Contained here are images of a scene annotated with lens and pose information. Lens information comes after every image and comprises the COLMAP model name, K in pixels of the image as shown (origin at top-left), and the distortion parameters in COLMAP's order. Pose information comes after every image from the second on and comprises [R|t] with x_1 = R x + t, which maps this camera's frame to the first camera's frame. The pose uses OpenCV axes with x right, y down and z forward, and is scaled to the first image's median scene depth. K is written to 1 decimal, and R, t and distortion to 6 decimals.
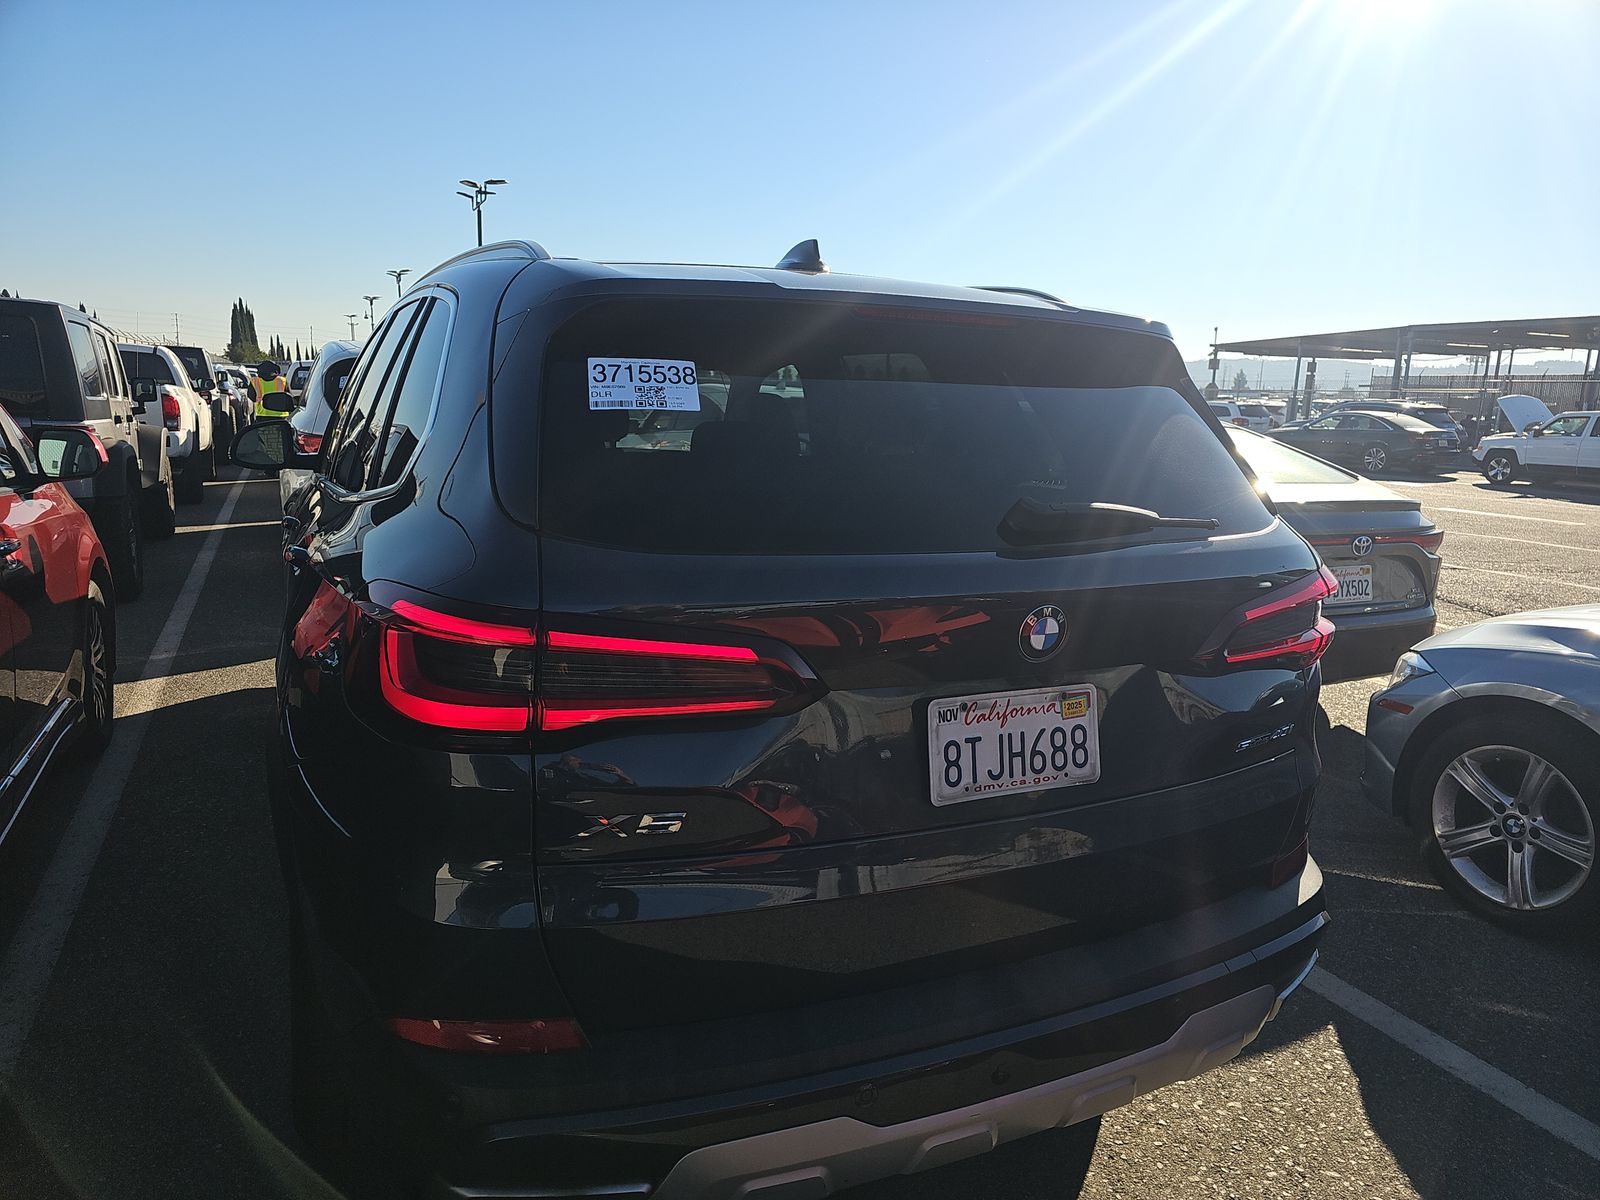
lens RADIAL K [[1083.0, 0, 800.0], [0, 1083.0, 600.0], [0, 0, 1]] dist [0.030950, -0.004463]
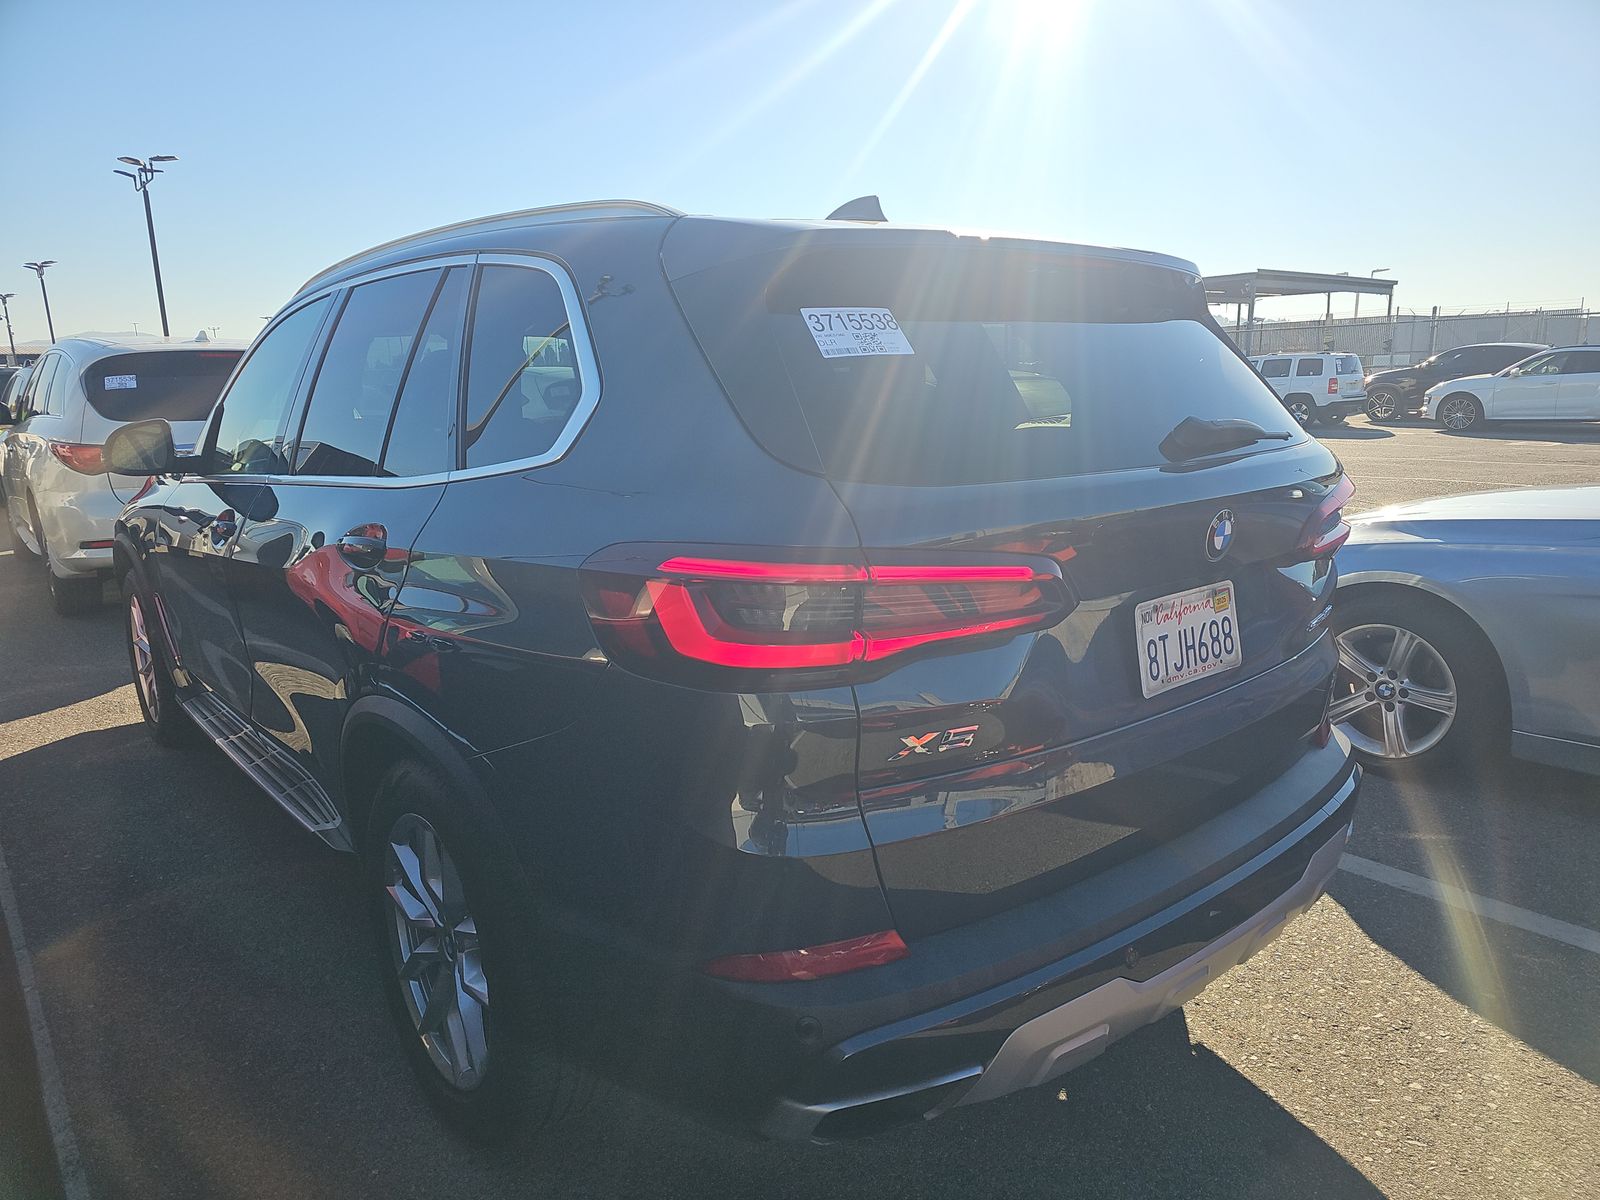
lens RADIAL K [[1078.0, 0, 792.6], [0, 1078.0, 622.1], [0, 0, 1]] dist [0.037658, 0.001168]
pose [[0.966800, -0.109245, 0.231005, -0.448199], [0.100923, 0.993756, 0.047575, 0.020683], [-0.234760, -0.022682, 0.971789, 0.002828]]
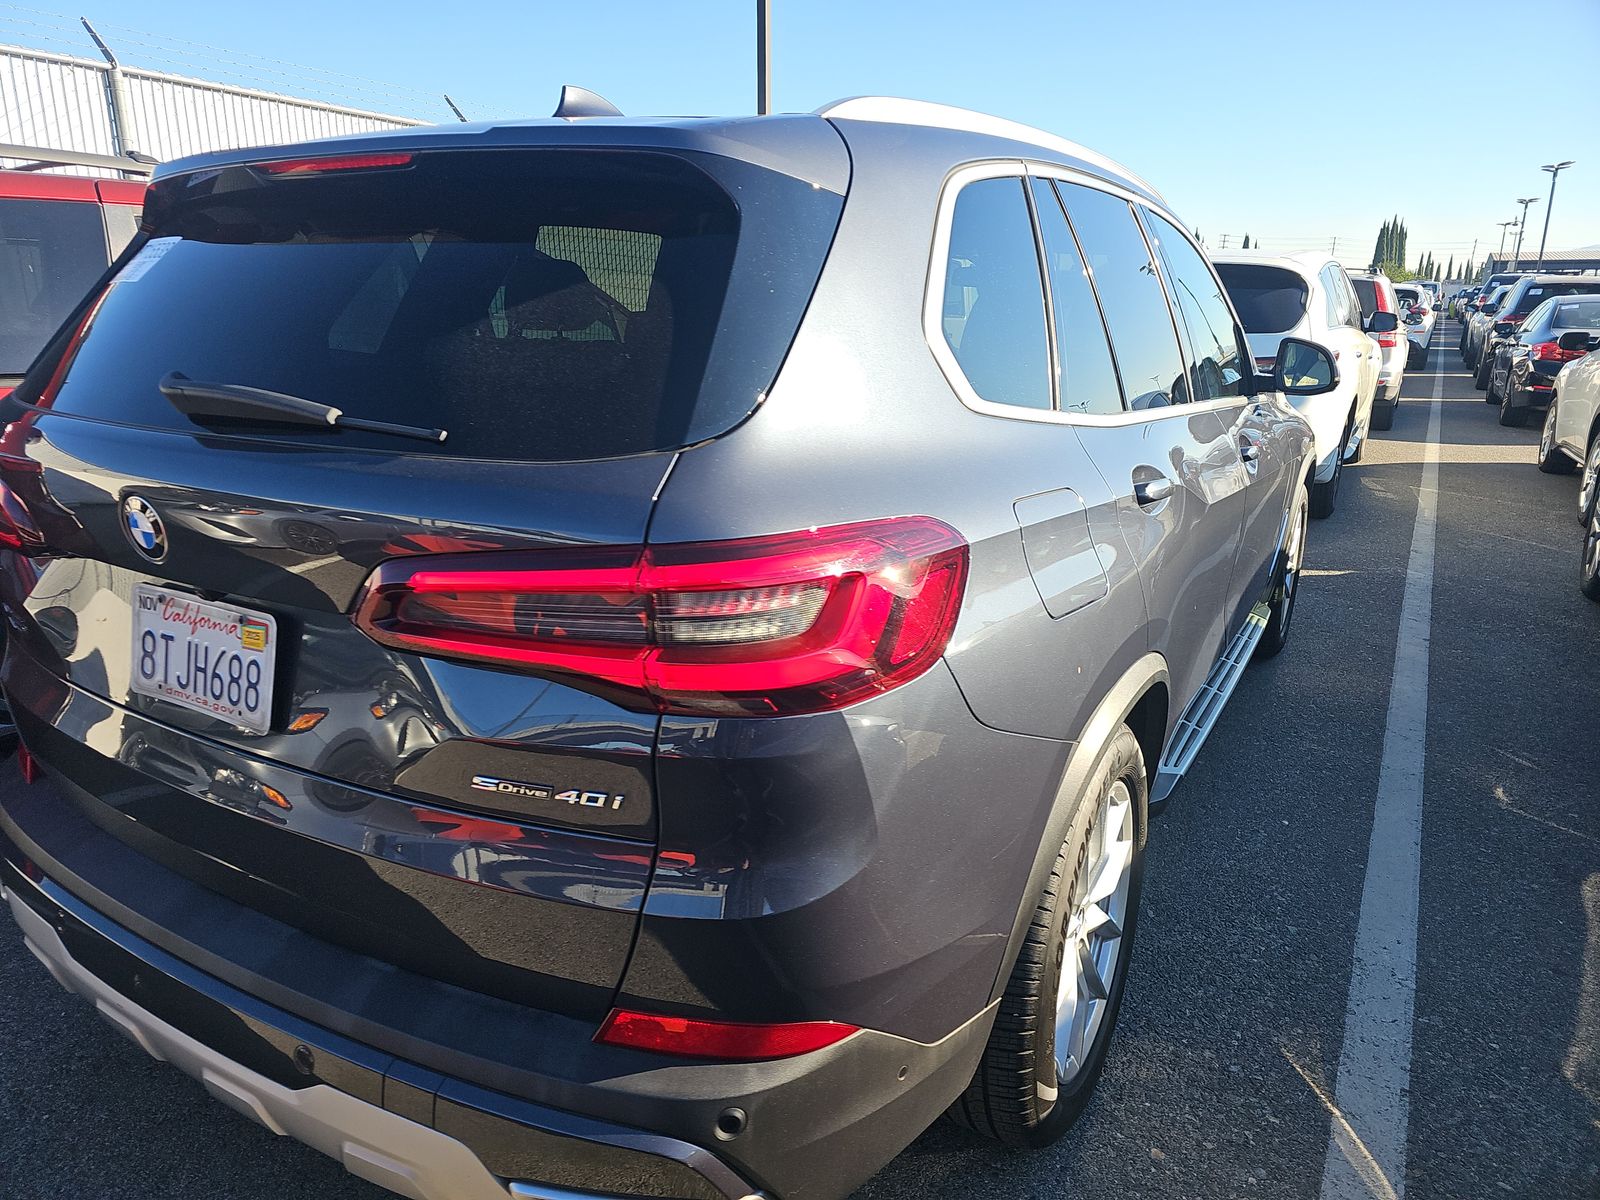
lens RADIAL K [[1079.0, 0, 800.0], [0, 1079.0, 600.0], [0, 0, 1]] dist [0.003380, 0.000217]
pose [[0.553498, 0.199515, -0.808600, 1.139423], [-0.143038, 0.979229, 0.143705, -0.105150], [0.820475, 0.036120, 0.570540, 0.879438]]
